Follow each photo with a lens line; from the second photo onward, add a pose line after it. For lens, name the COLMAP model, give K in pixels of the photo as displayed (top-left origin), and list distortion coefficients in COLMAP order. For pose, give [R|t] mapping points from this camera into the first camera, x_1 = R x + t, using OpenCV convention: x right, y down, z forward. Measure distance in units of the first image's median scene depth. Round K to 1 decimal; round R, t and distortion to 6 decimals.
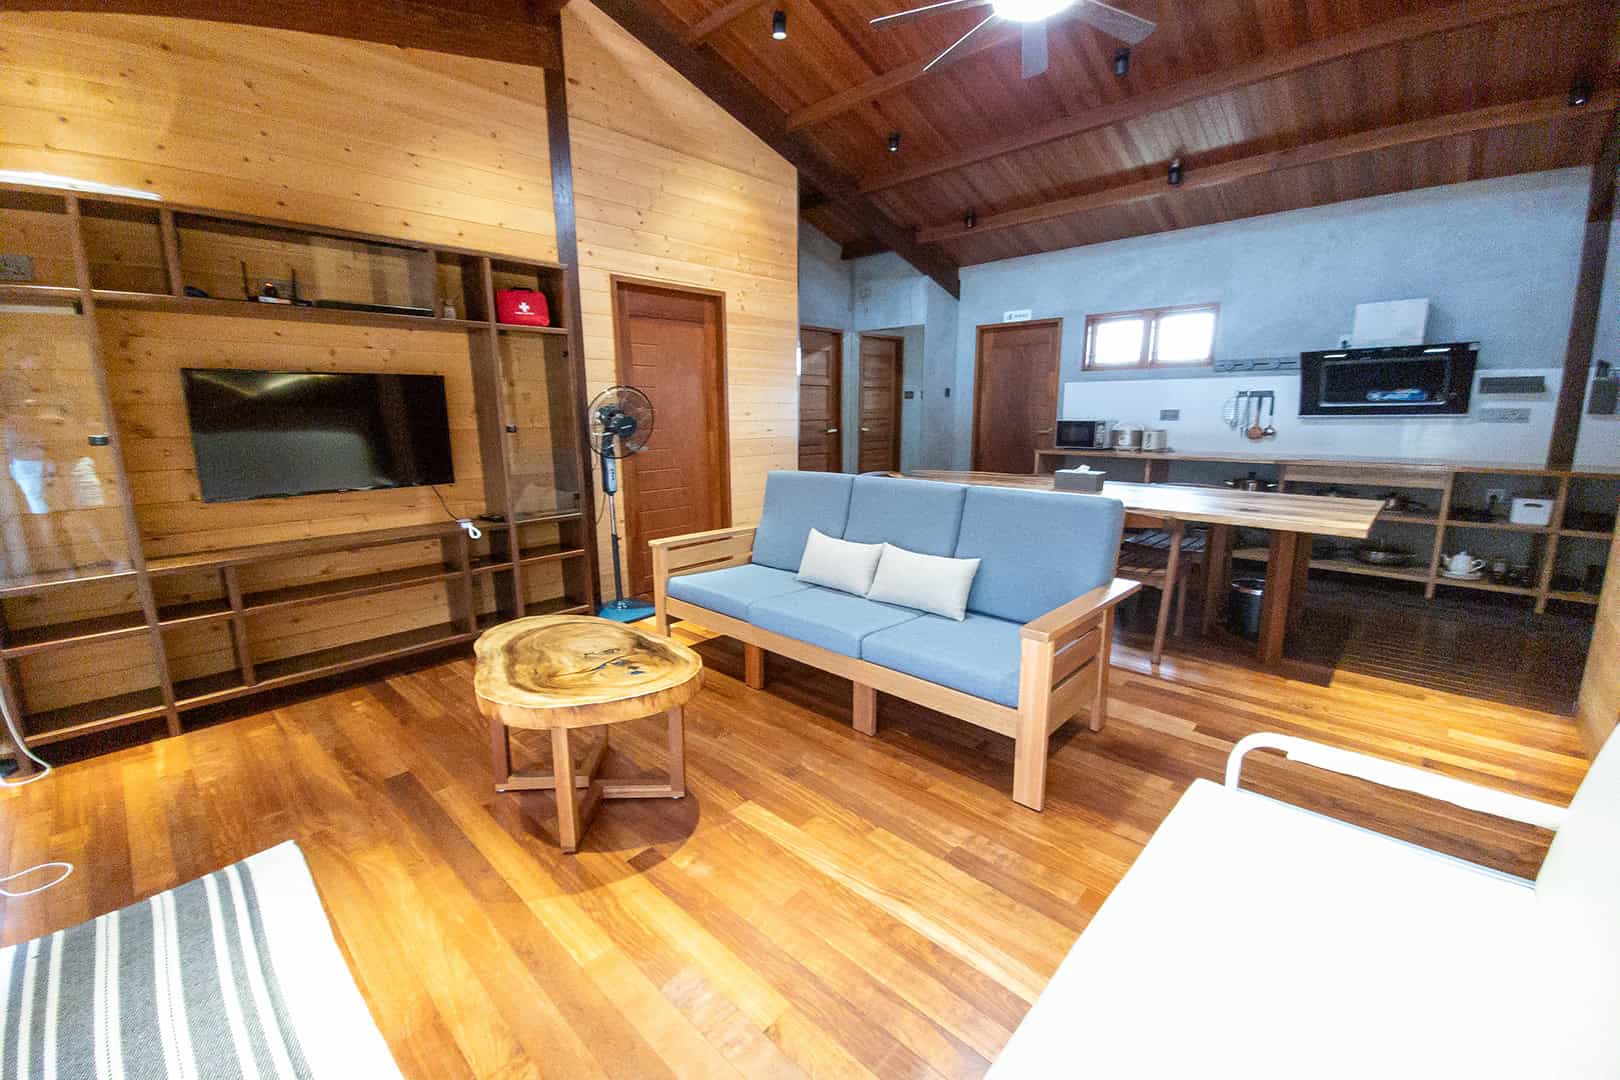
lens RADIAL K [[659.3, 0, 800.5], [0, 659.3, 528.6], [0, 0, 1]] dist [-0.000539, -0.002258]
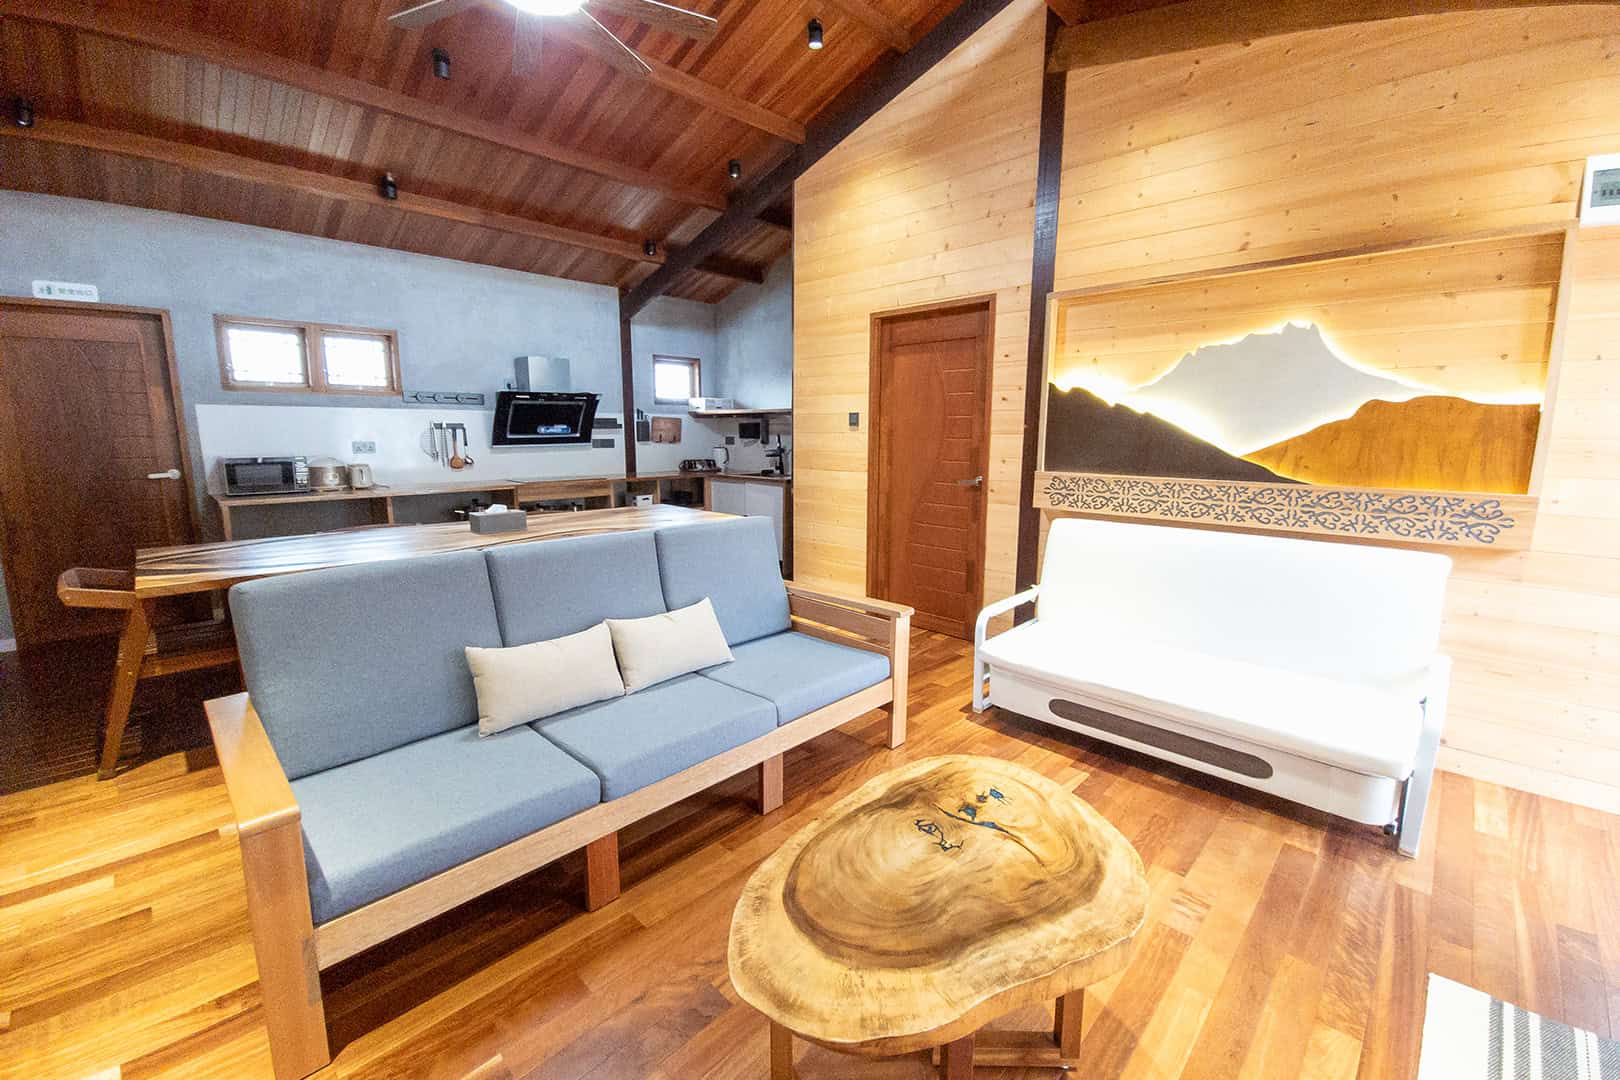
lens RADIAL K [[659.3, 0, 812.8], [0, 659.3, 532.0], [0, 0, 1]] dist [-0.000539, -0.002258]
pose [[0.011844, -0.145468, 0.989292, -0.427922], [0.178780, 0.973728, 0.141039, -0.100190], [-0.983818, 0.175195, 0.037540, 0.498250]]
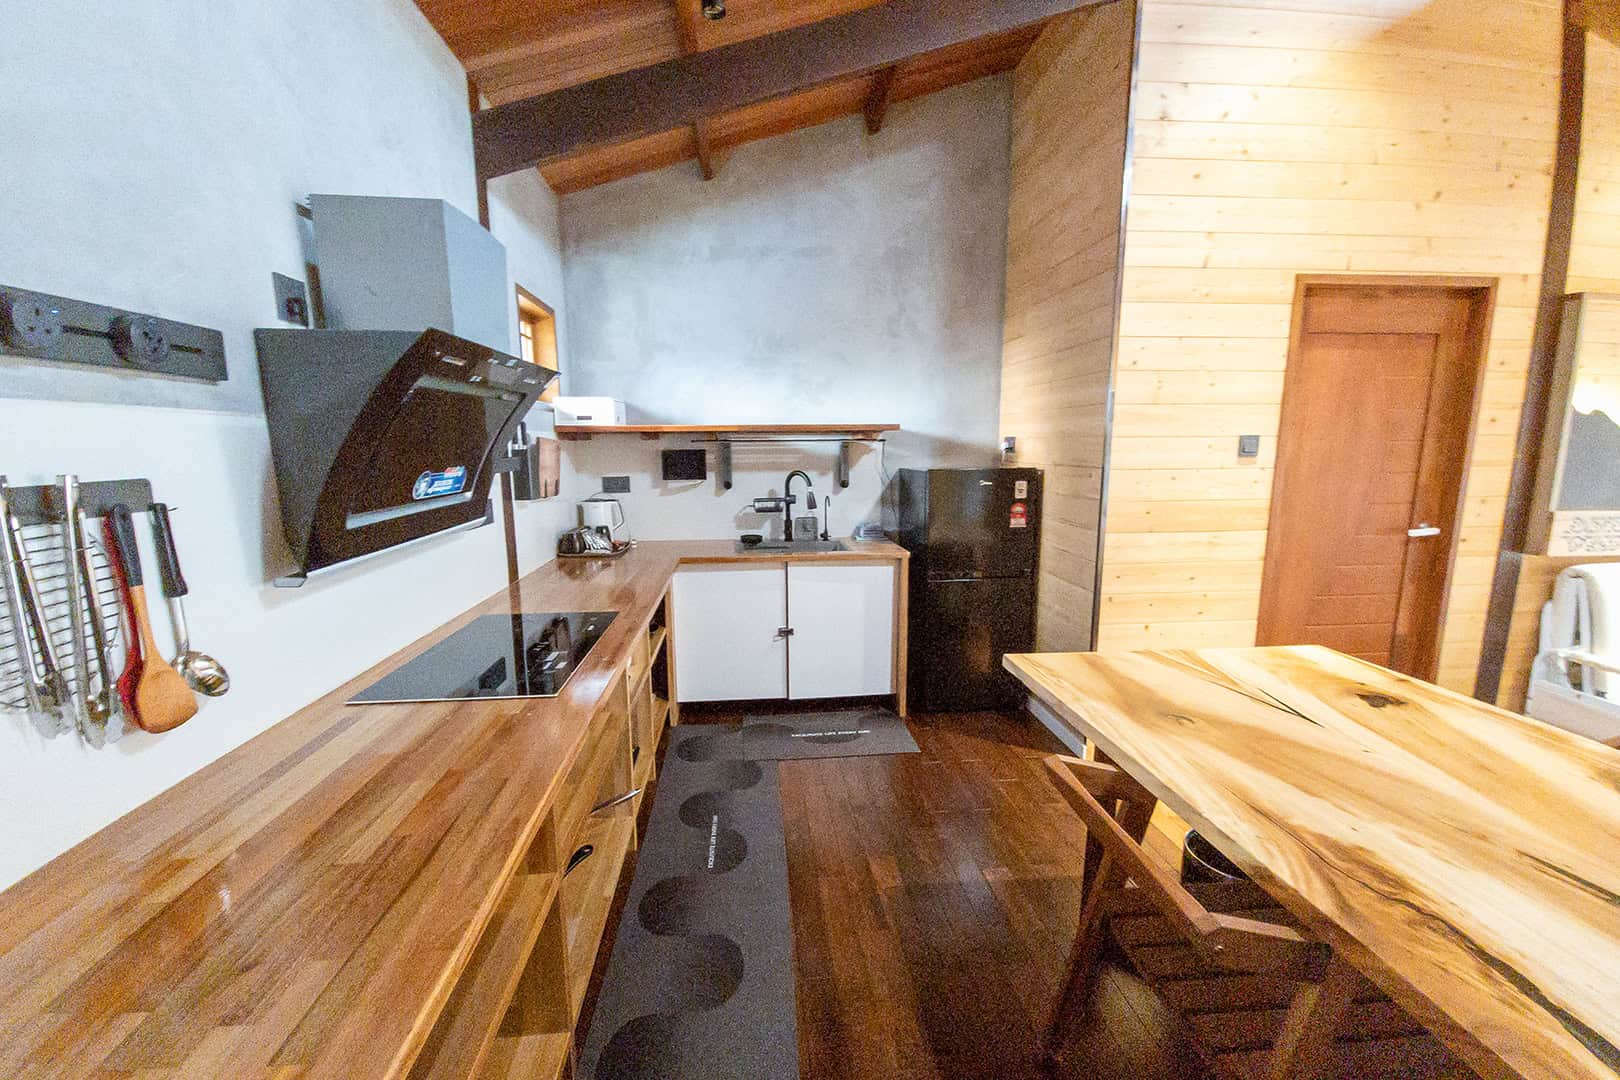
lens RADIAL K [[659.3, 0, 804.6], [0, 659.3, 562.2], [0, 0, 1]] dist [-0.000539, -0.002258]
pose [[-0.755463, -0.101242, 0.647322, 0.512648], [0.131629, 0.944393, 0.301323, -0.254907], [-0.641833, 0.312845, -0.700128, 1.186909]]
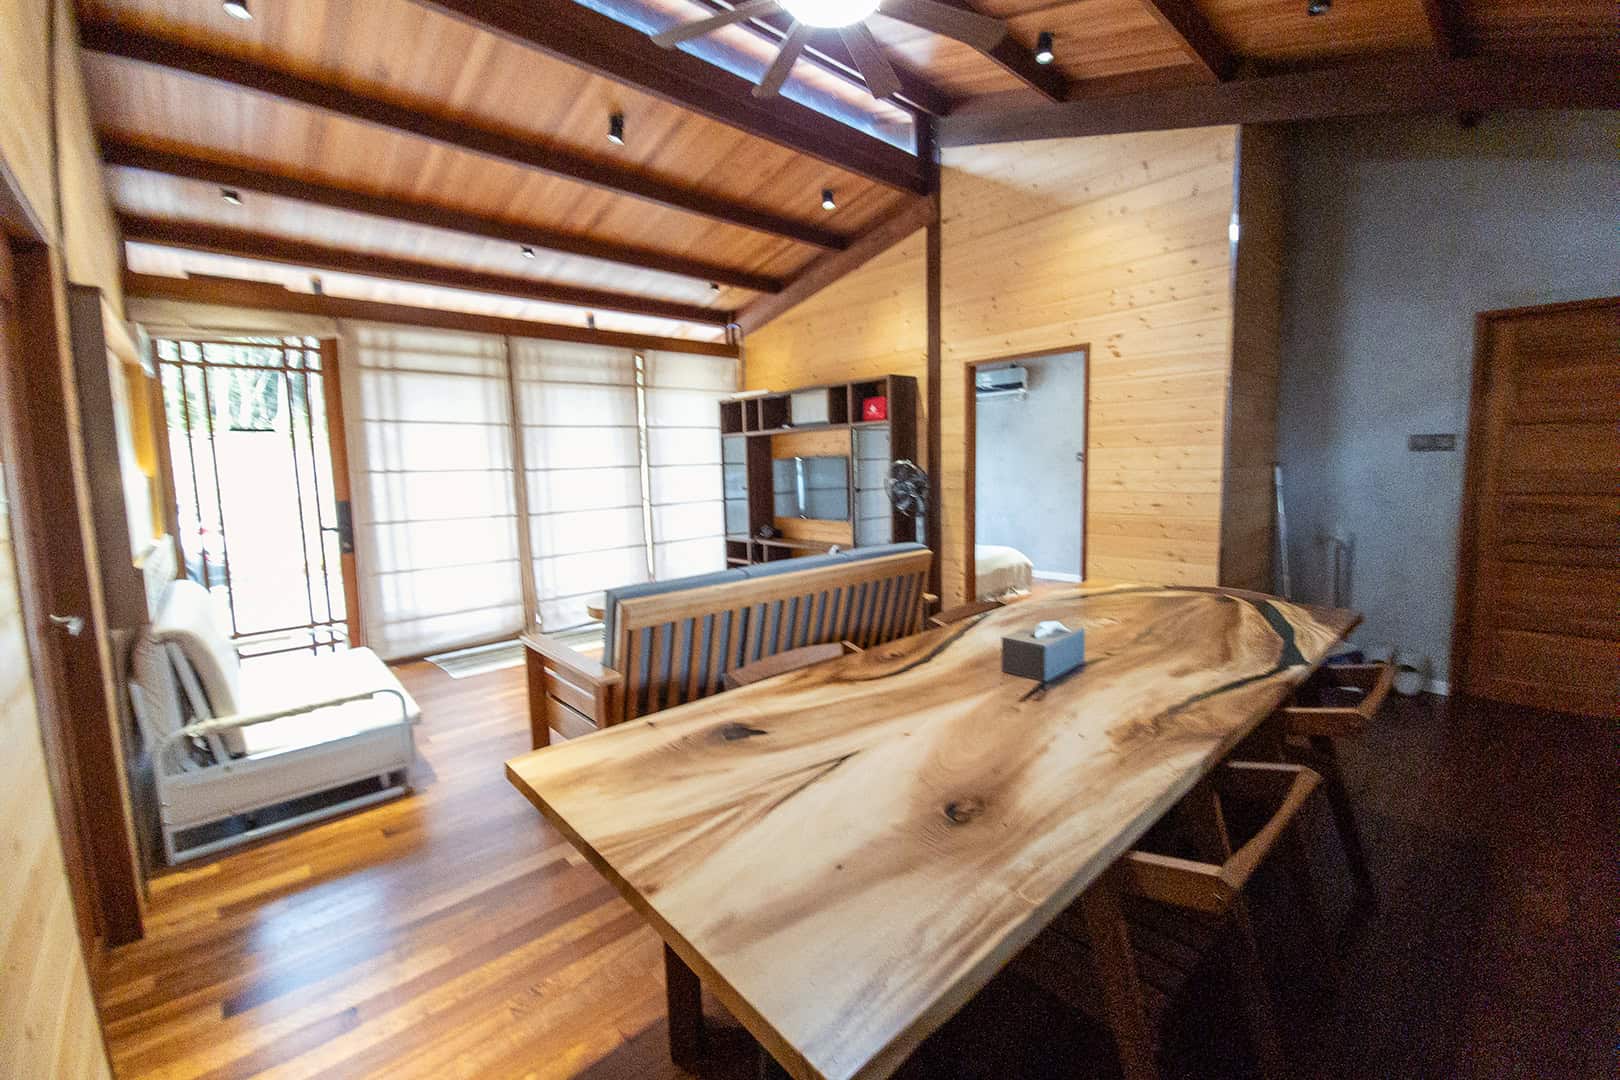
lens RADIAL K [[659.3, 0, 814.3], [0, 659.3, 528.5], [0, 0, 1]] dist [-0.000539, -0.002258]
pose [[-0.071689, 0.107679, -0.991598, 0.838502], [-0.152289, 0.981318, 0.117573, -0.176193], [0.985733, 0.159438, -0.053951, 0.772338]]
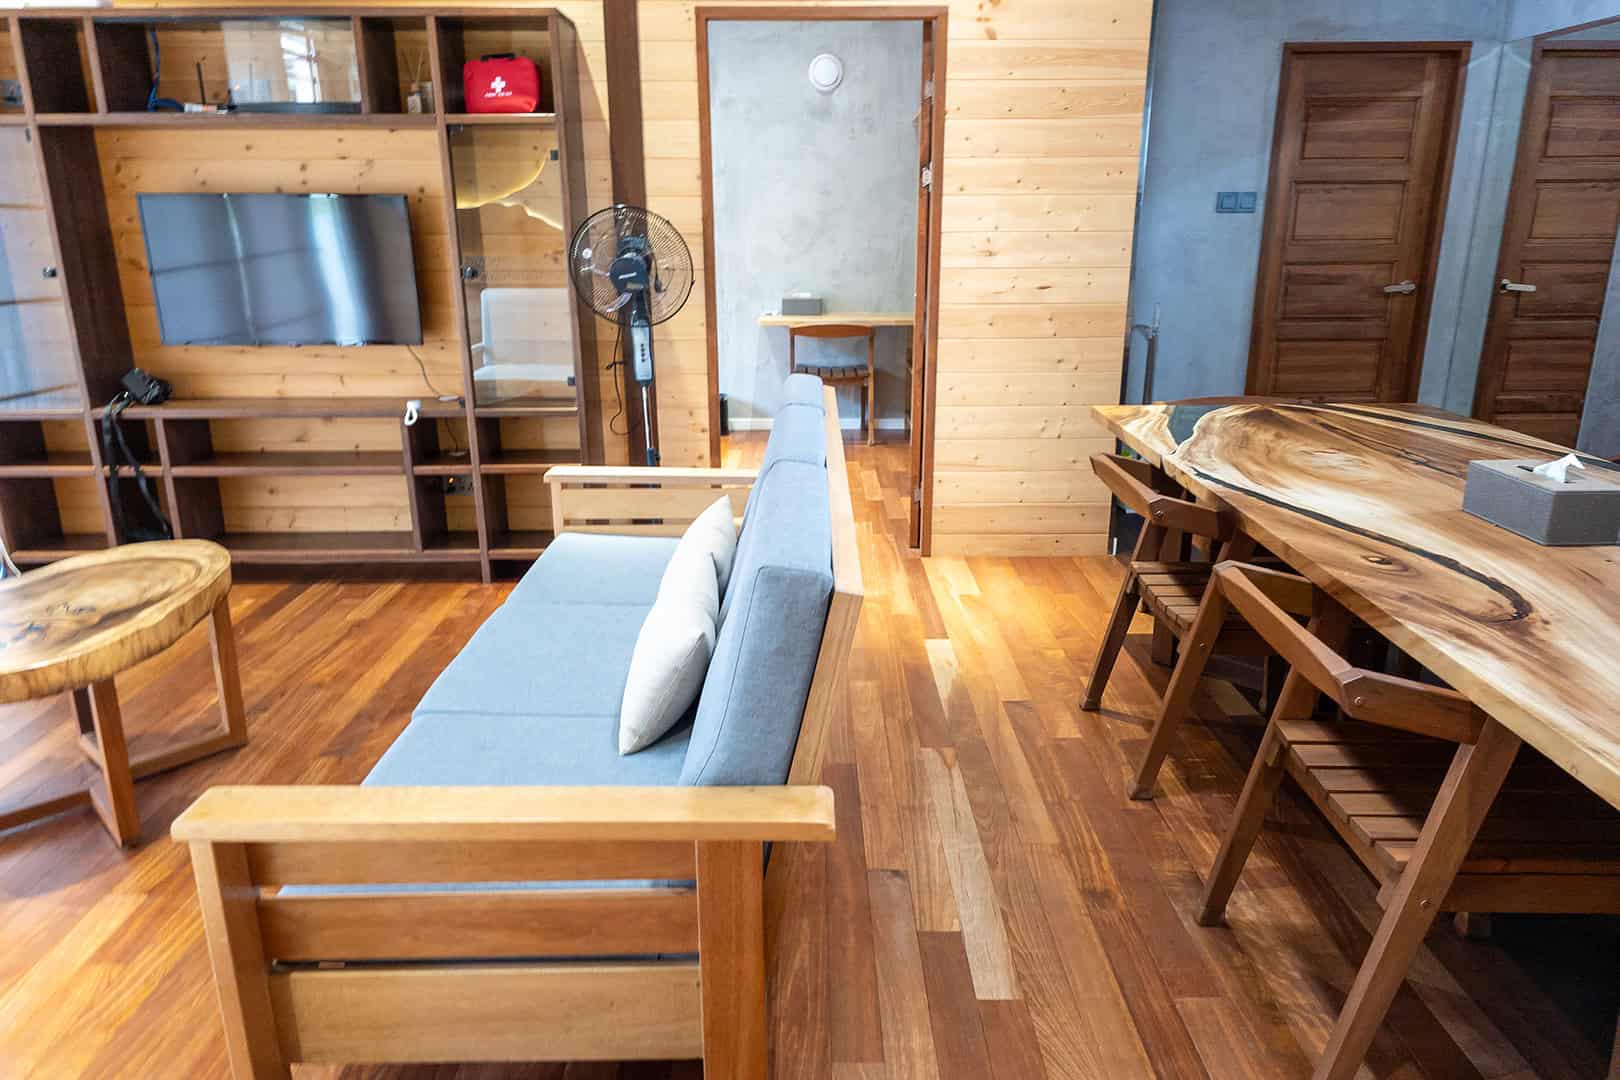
lens RADIAL K [[1088.0, 0, 819.4], [0, 1088.0, 529.7], [0, 0, 1]] dist [0.018500, -0.003263]
pose [[0.695088, 0.201686, -0.690055, 0.504885], [-0.129988, 0.979280, 0.155283, -0.087842], [0.707076, -0.018236, 0.706903, 0.350391]]
